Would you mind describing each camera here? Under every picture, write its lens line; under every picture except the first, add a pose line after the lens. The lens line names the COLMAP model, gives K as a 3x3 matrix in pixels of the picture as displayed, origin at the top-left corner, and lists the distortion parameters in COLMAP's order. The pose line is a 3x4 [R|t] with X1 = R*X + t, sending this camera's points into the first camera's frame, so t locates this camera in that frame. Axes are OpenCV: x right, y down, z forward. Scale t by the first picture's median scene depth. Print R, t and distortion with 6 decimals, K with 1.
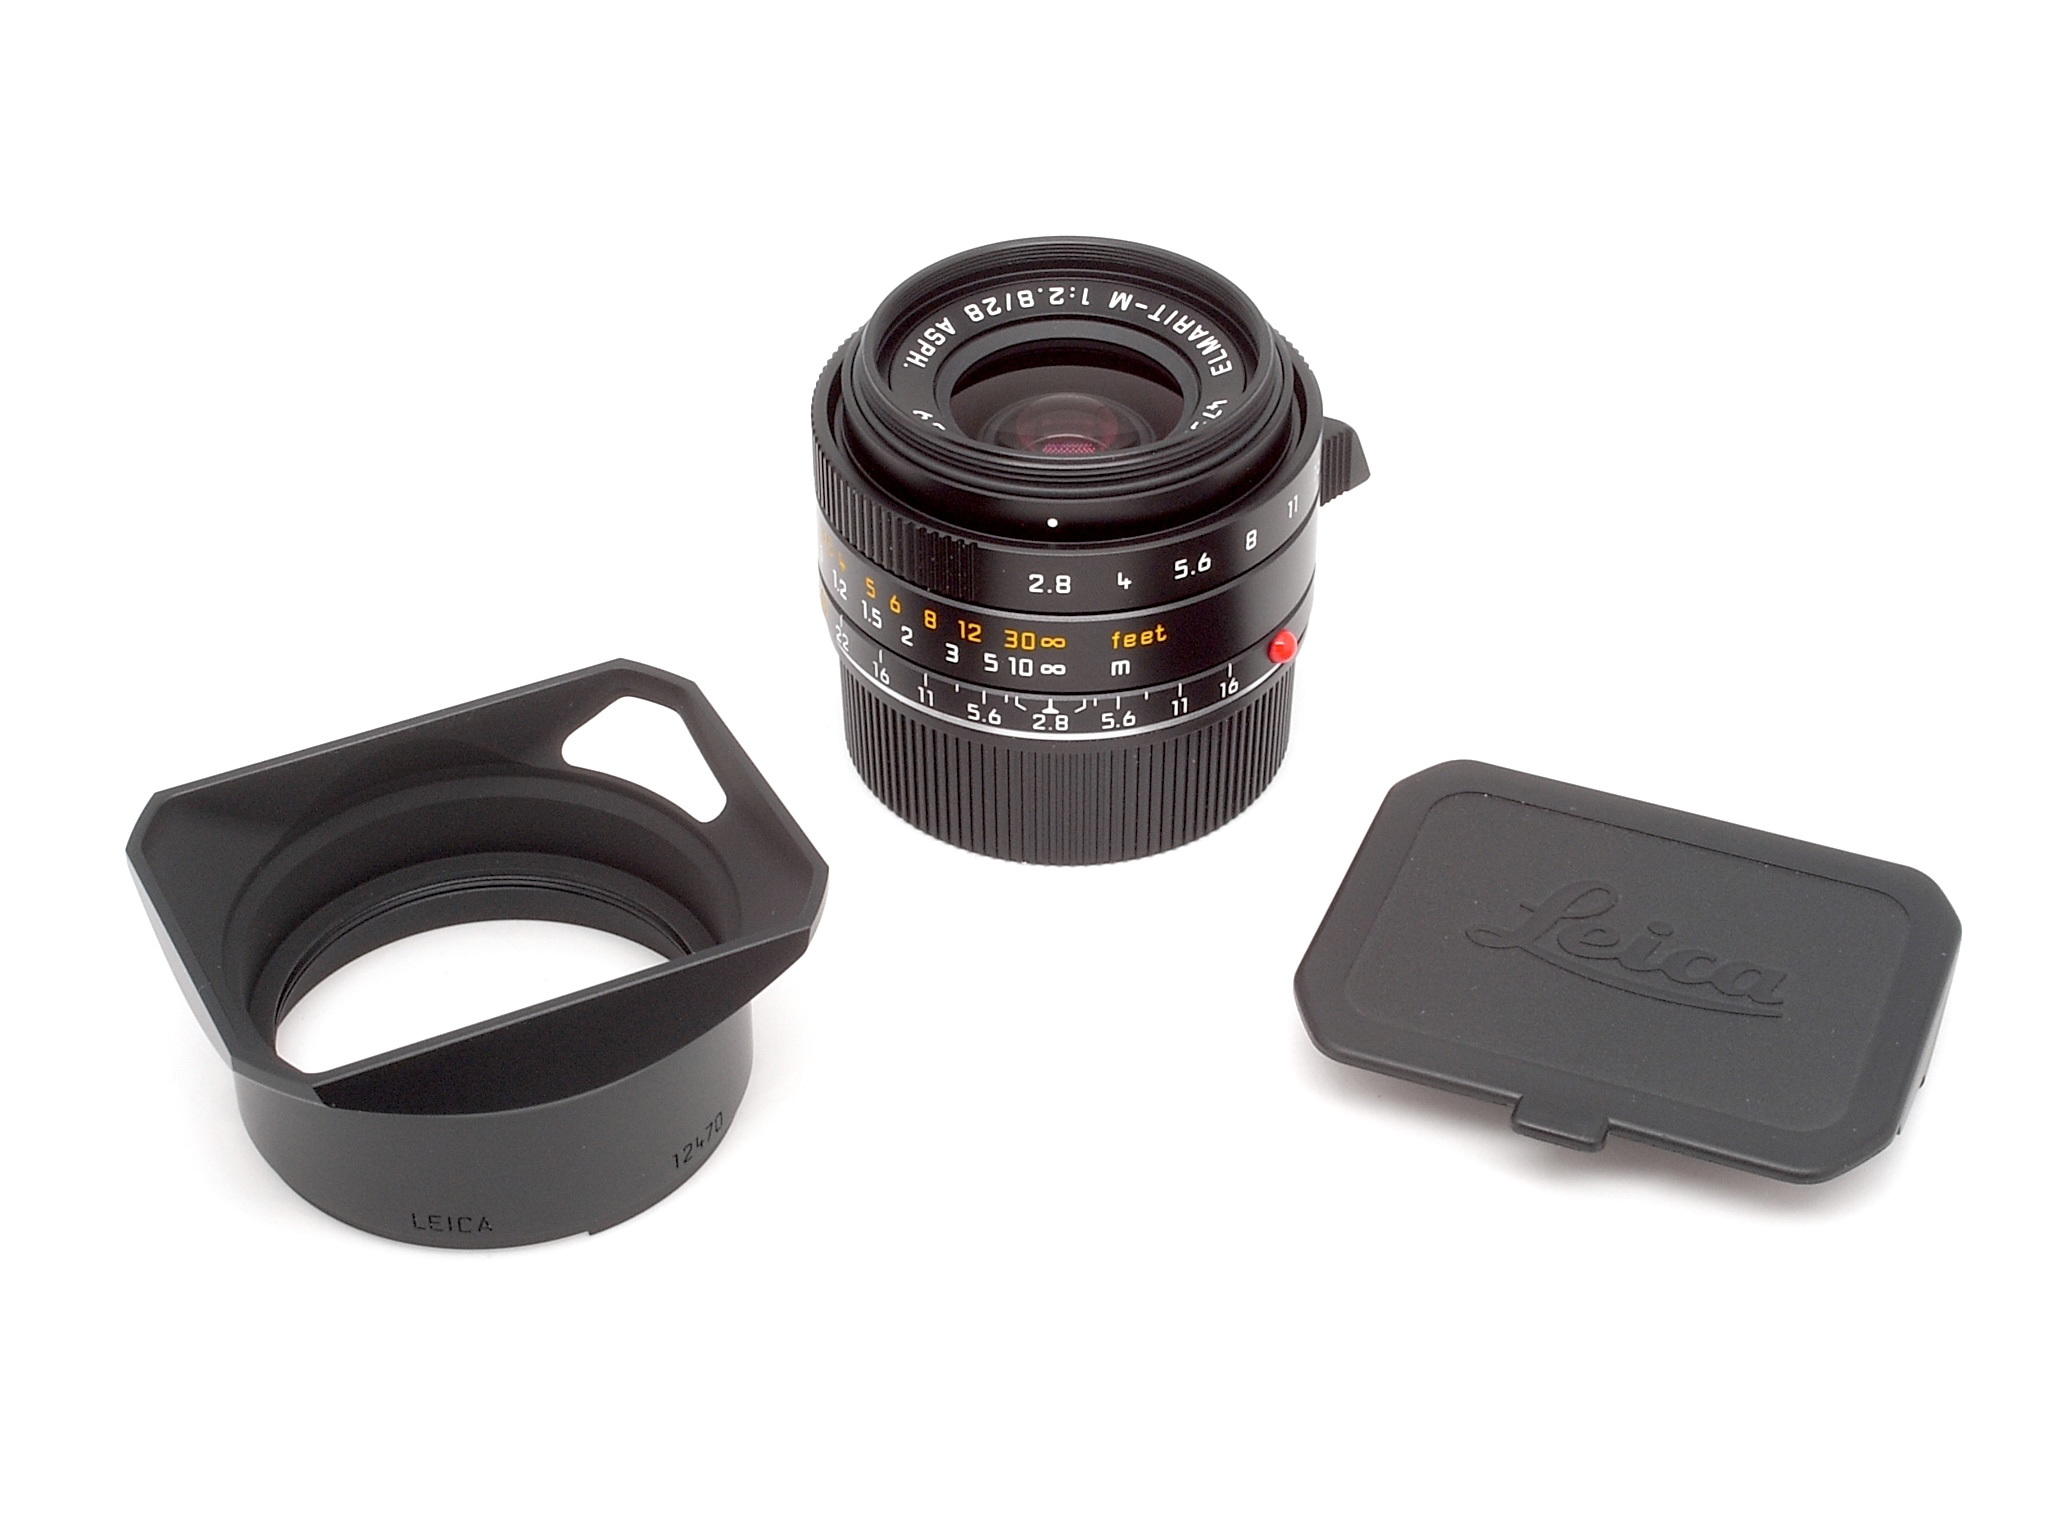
lens RADIAL K [[3900.7, 0, 1019.8], [0, 3900.7, 772.5], [0, 0, 1]] dist [0.083289, 0.000000]
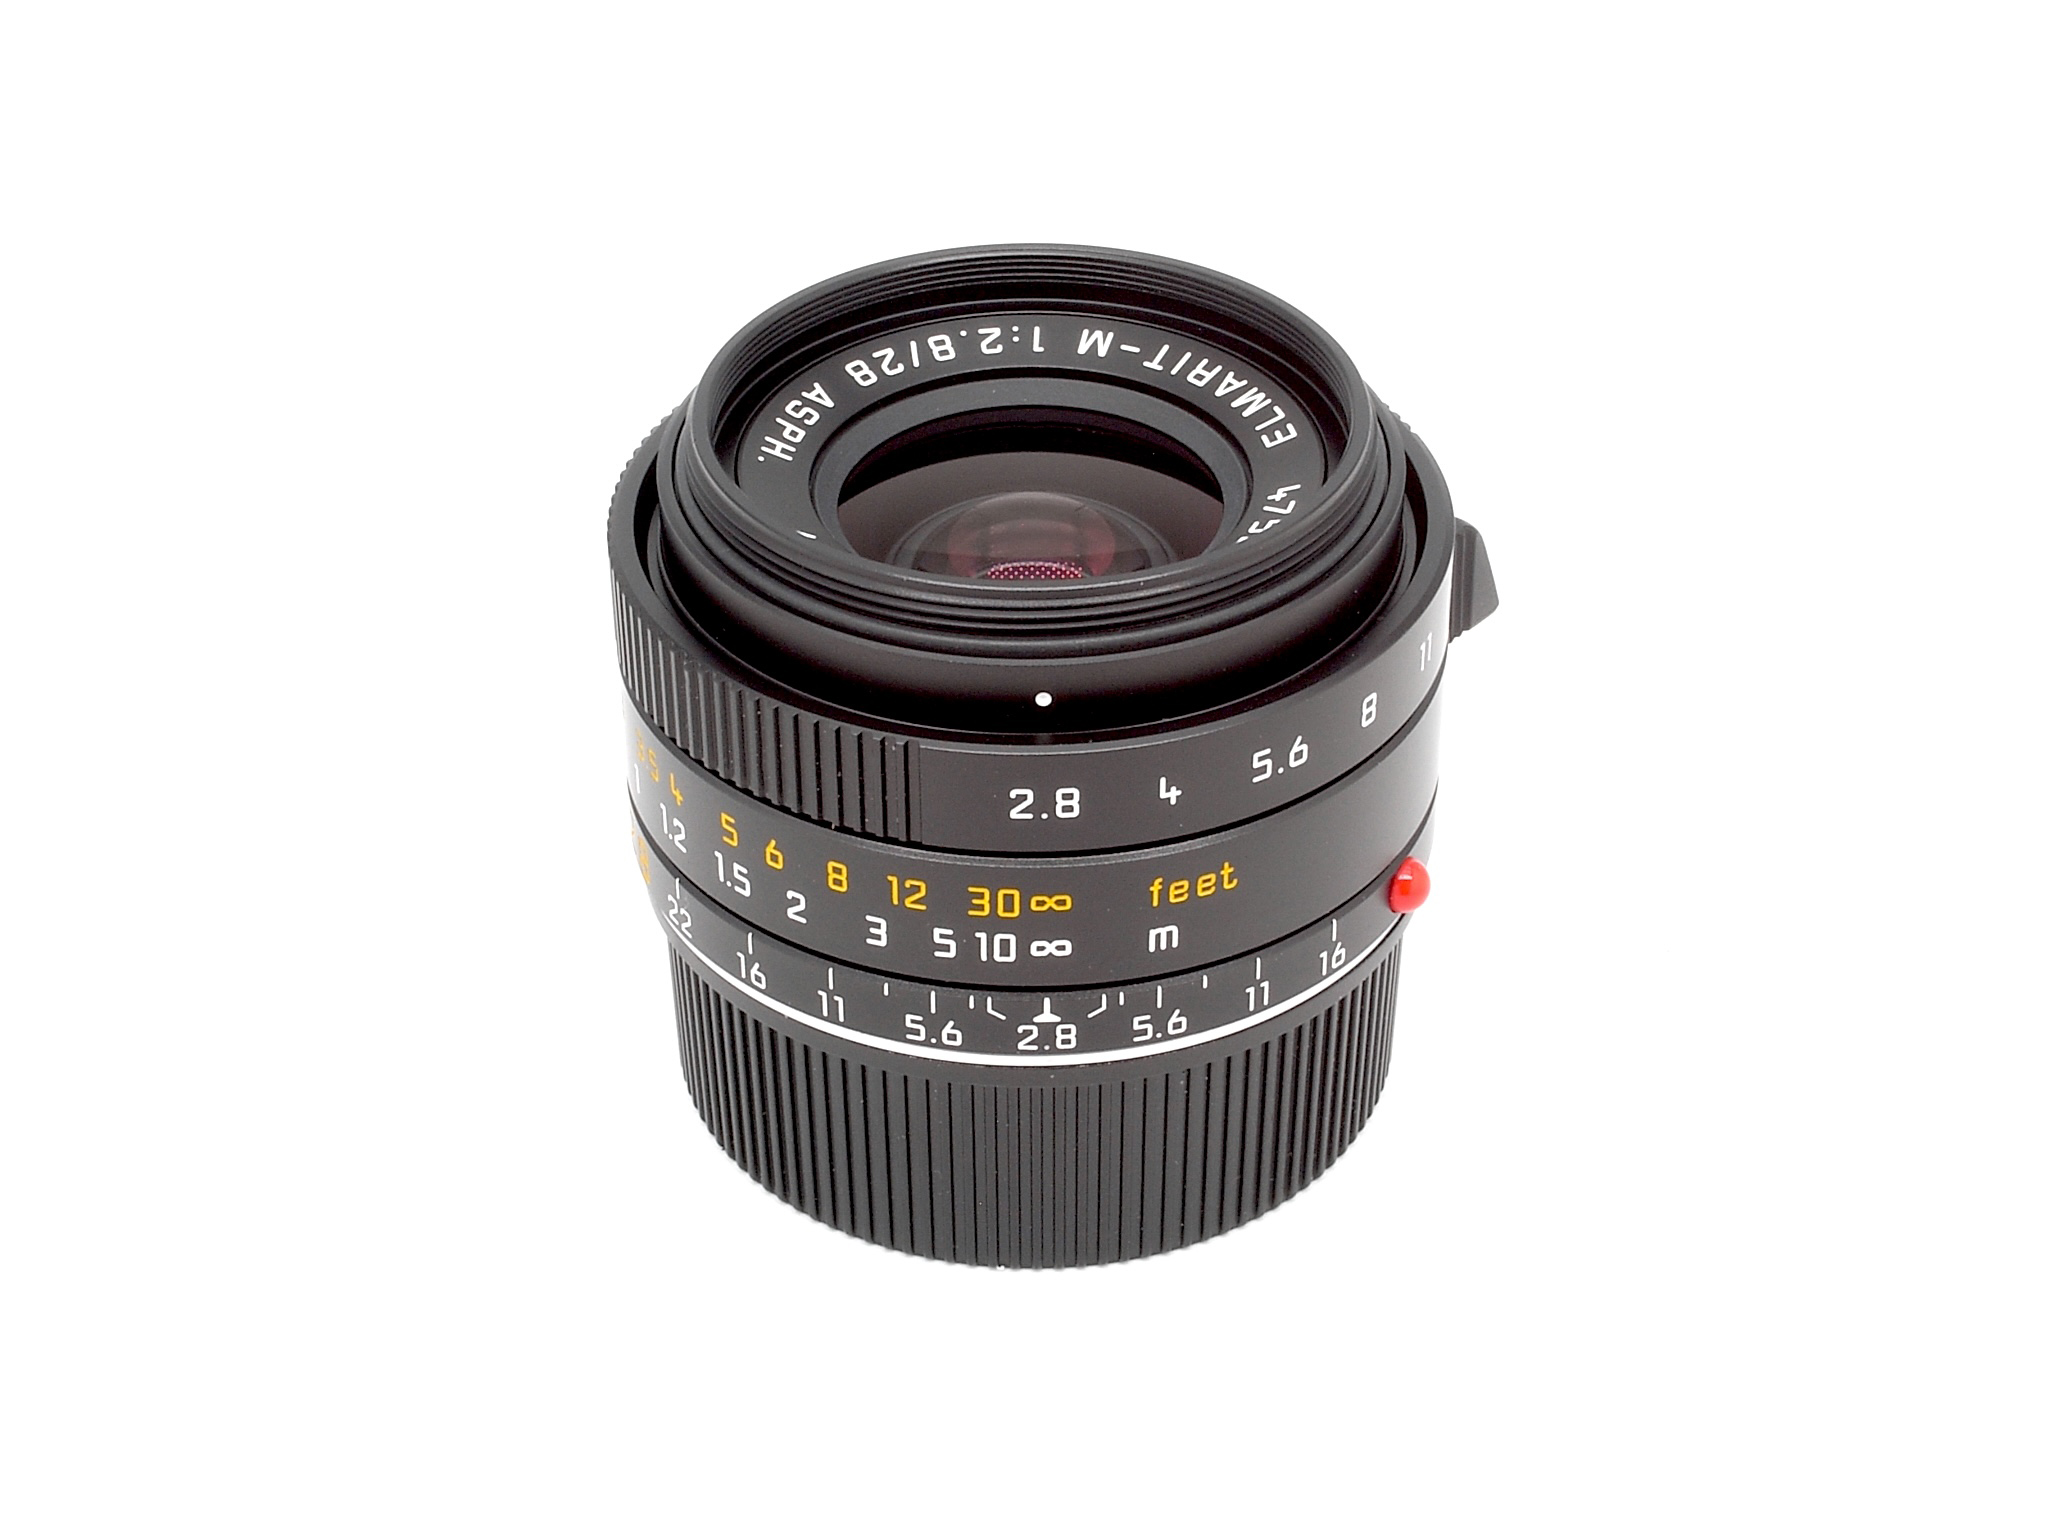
lens RADIAL K [[3900.7, 0, 1032.2], [0, 3900.7, 762.2], [0, 0, 1]] dist [0.083289, 0.000000]
pose [[0.994954, -0.059610, 0.080706, -0.039192], [0.064401, 0.996230, -0.058127, -0.019880], [-0.076937, 0.063031, 0.995042, 0.401752]]
